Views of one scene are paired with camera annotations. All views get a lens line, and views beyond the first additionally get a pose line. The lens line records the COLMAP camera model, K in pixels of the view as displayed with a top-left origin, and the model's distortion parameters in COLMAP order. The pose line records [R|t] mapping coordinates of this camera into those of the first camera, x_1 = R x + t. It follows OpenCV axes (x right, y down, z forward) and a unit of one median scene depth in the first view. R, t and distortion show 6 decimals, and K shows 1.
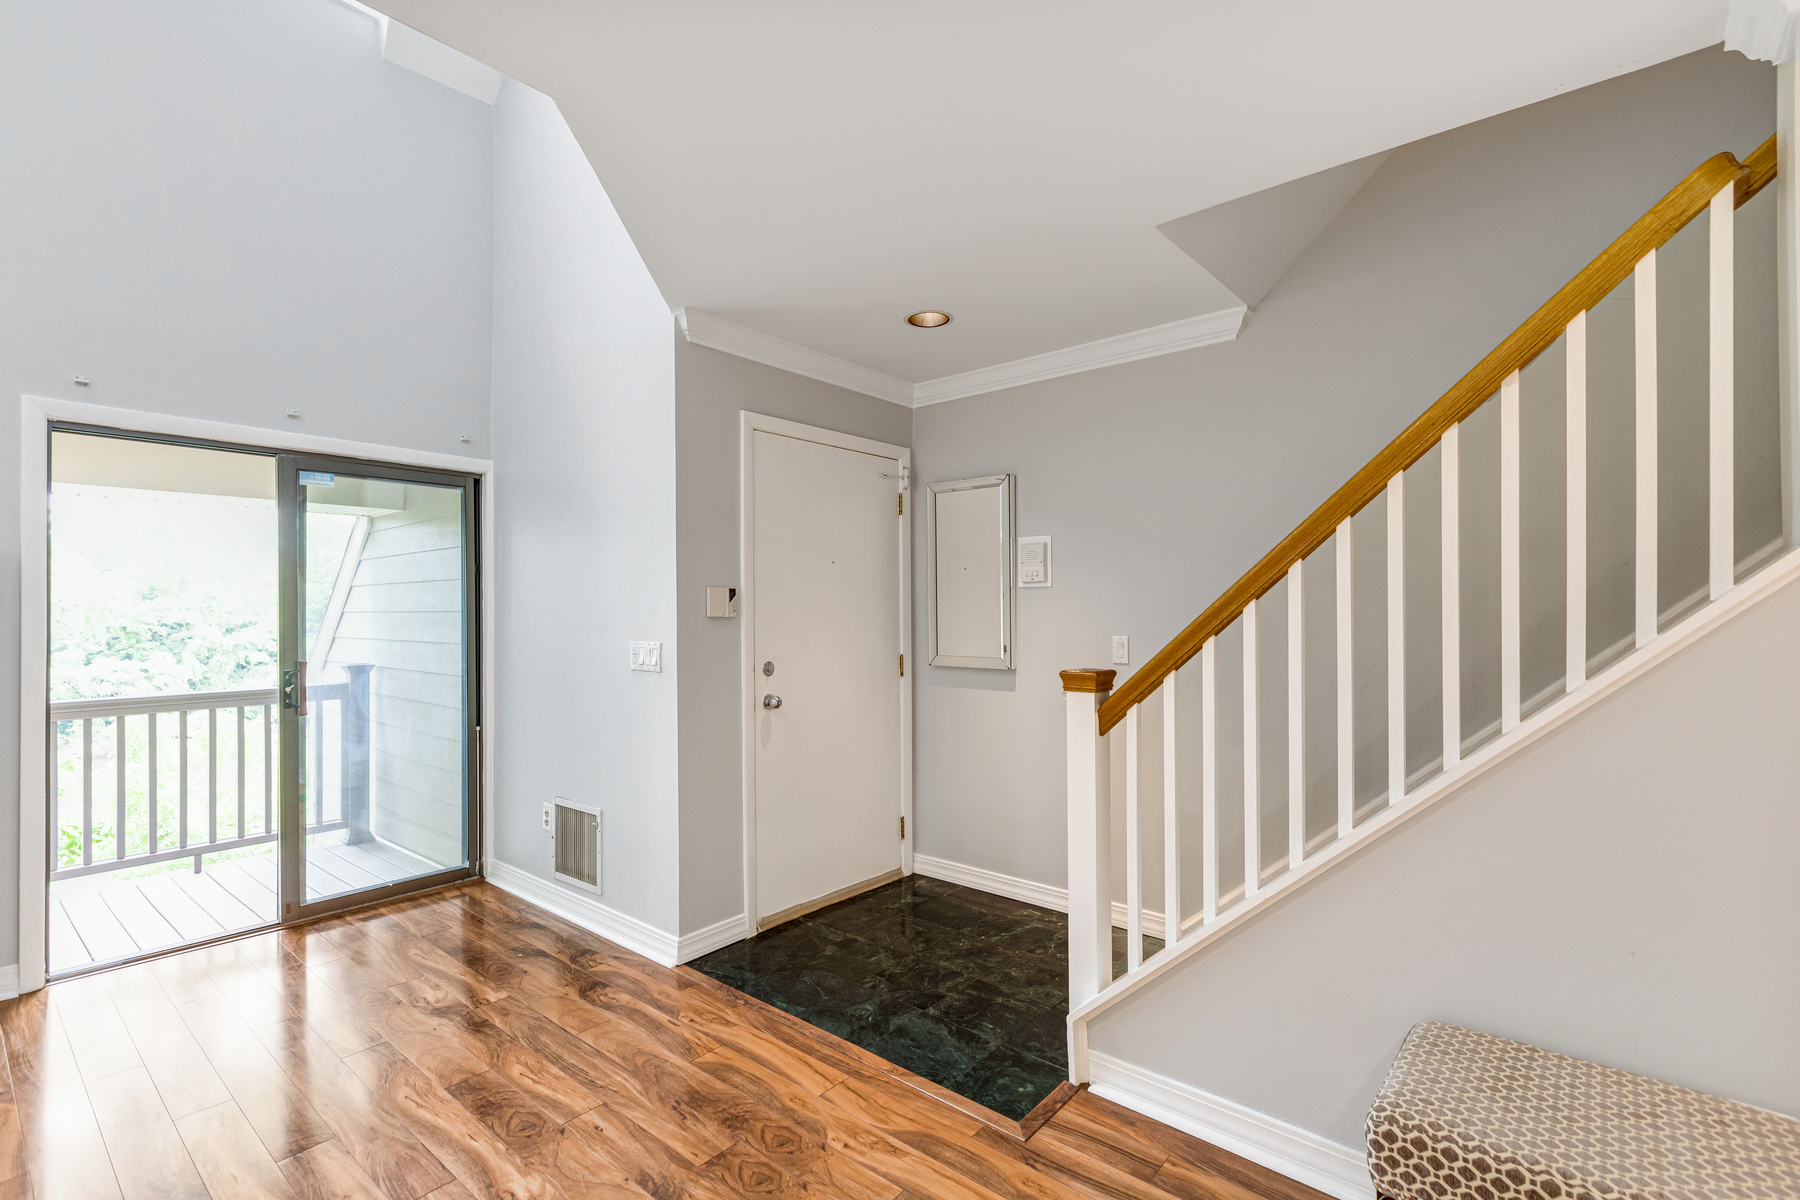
lens RADIAL K [[821.6, 0, 889.2], [0, 821.6, 607.3], [0, 0, 1]] dist [0.011757, -0.002944]
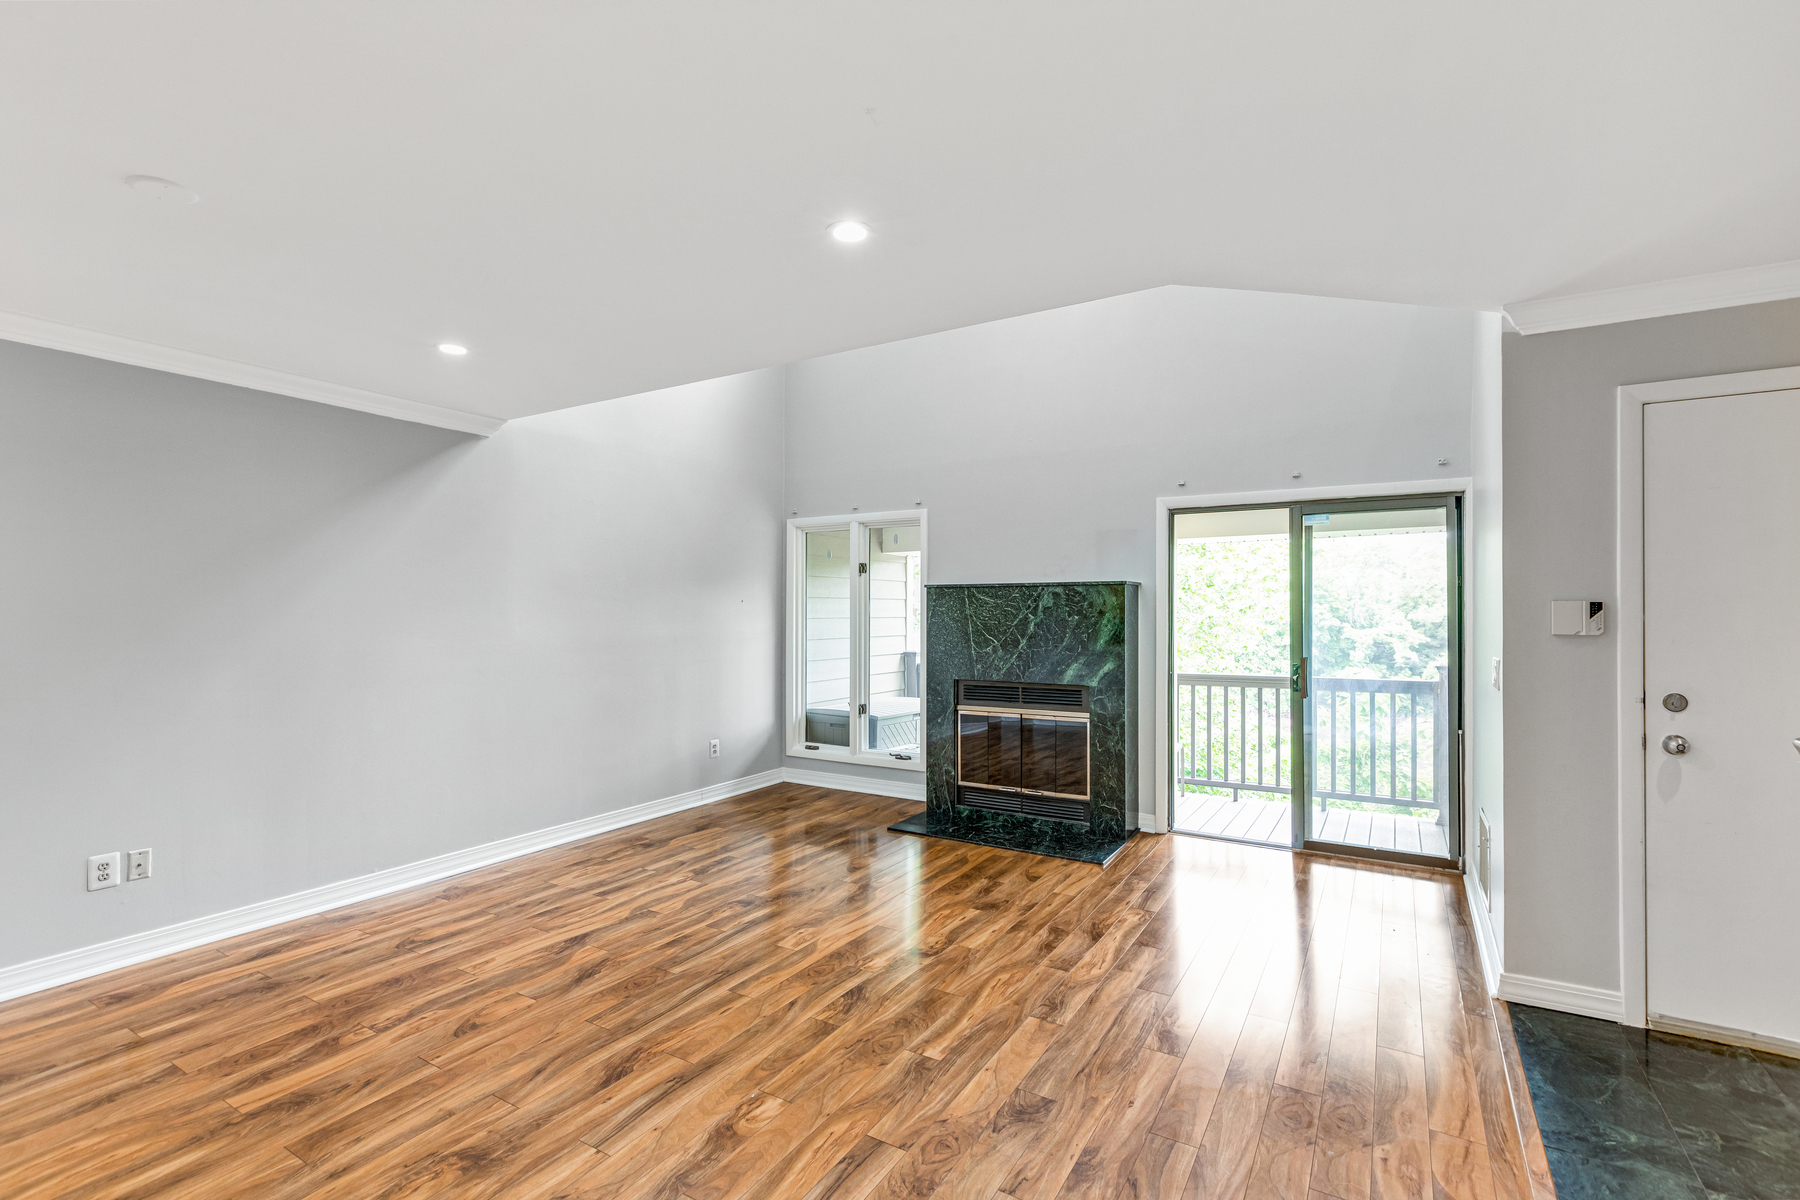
lens RADIAL K [[821.6, 0, 907.6], [0, 821.6, 605.9], [0, 0, 1]] dist [0.011757, -0.002944]
pose [[0.166934, -0.001734, -0.985967, 0.512193], [0.005242, 0.999986, -0.000871, -0.021115], [0.985954, -0.005023, 0.166940, 0.147638]]
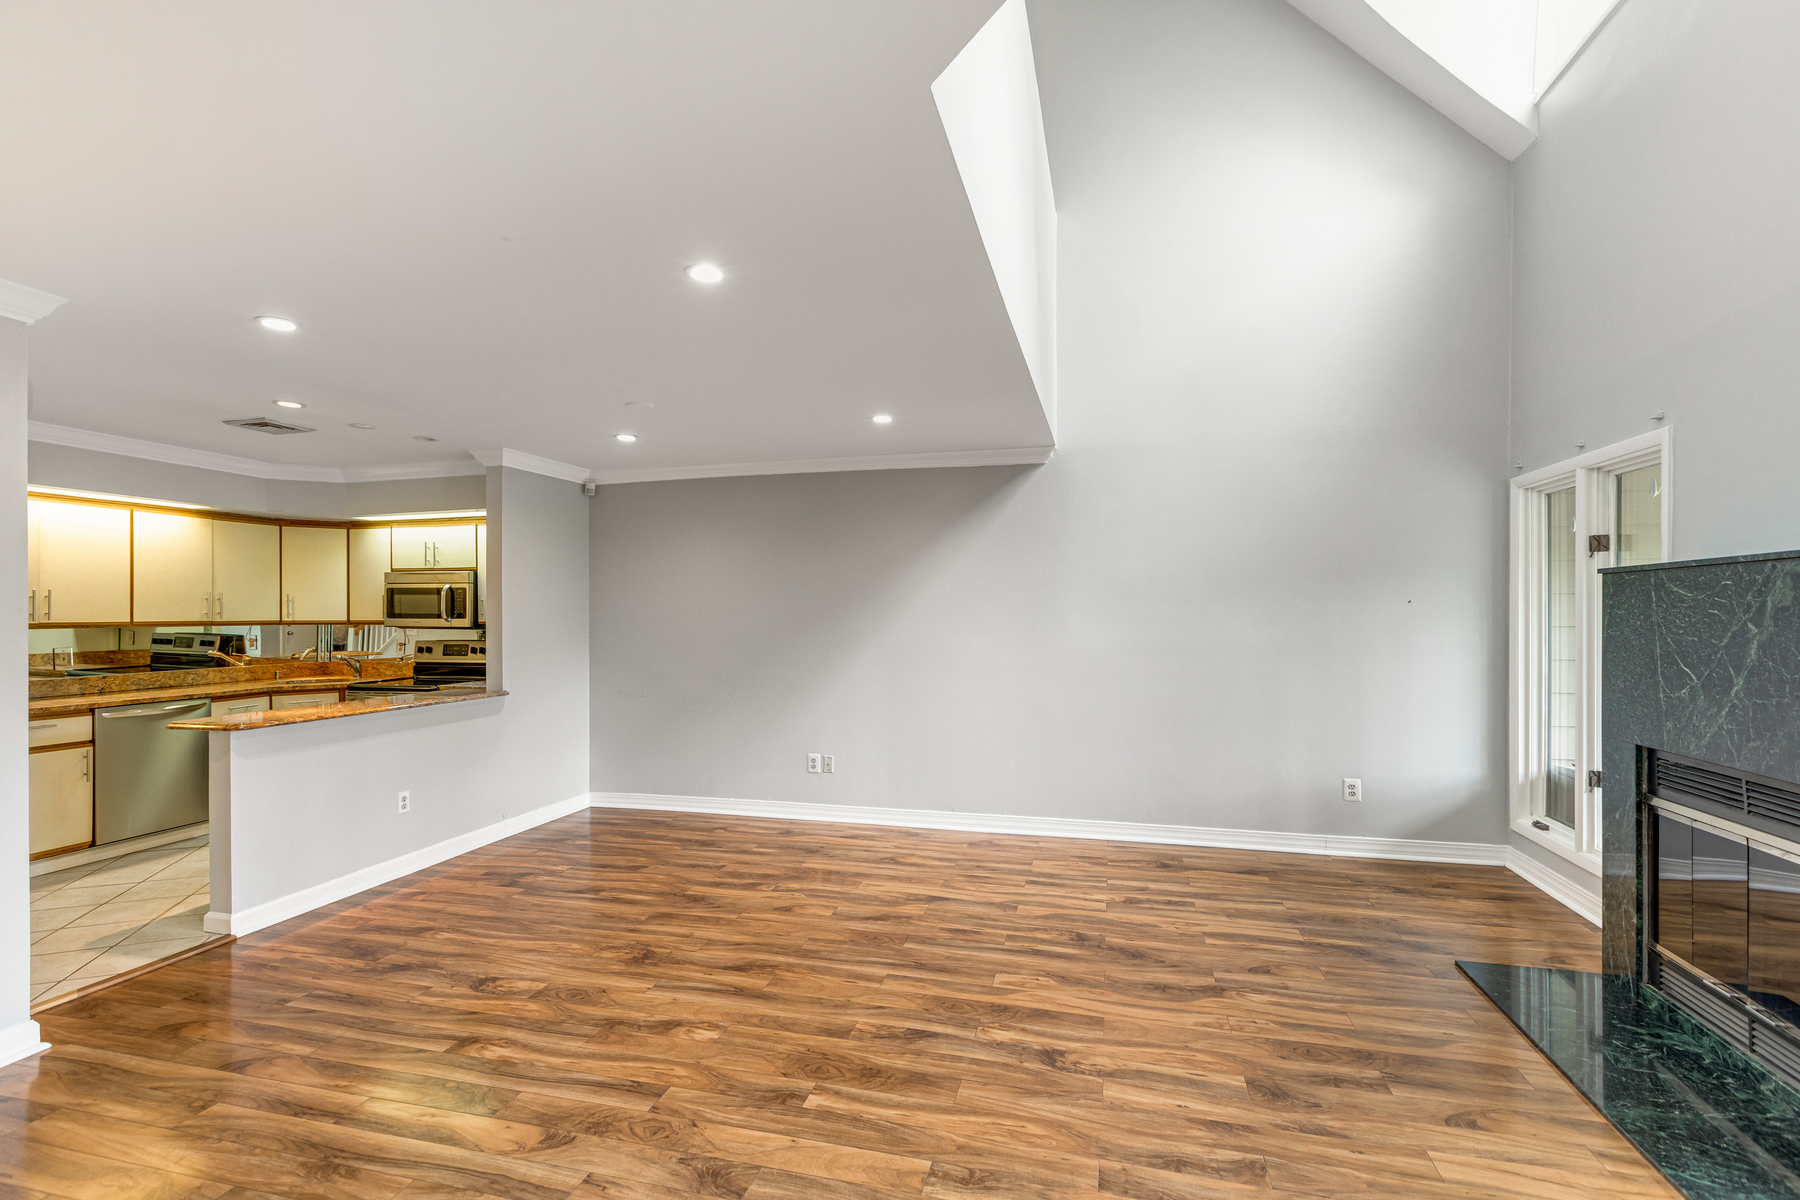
lens RADIAL K [[821.6, 0, 890.1], [0, 821.6, 613.8], [0, 0, 1]] dist [0.011757, -0.002944]
pose [[-0.902863, 0.007332, -0.429865, 0.015053], [0.010080, 0.999941, -0.004117, -0.018407], [0.429809, -0.008050, -0.902884, 0.943312]]
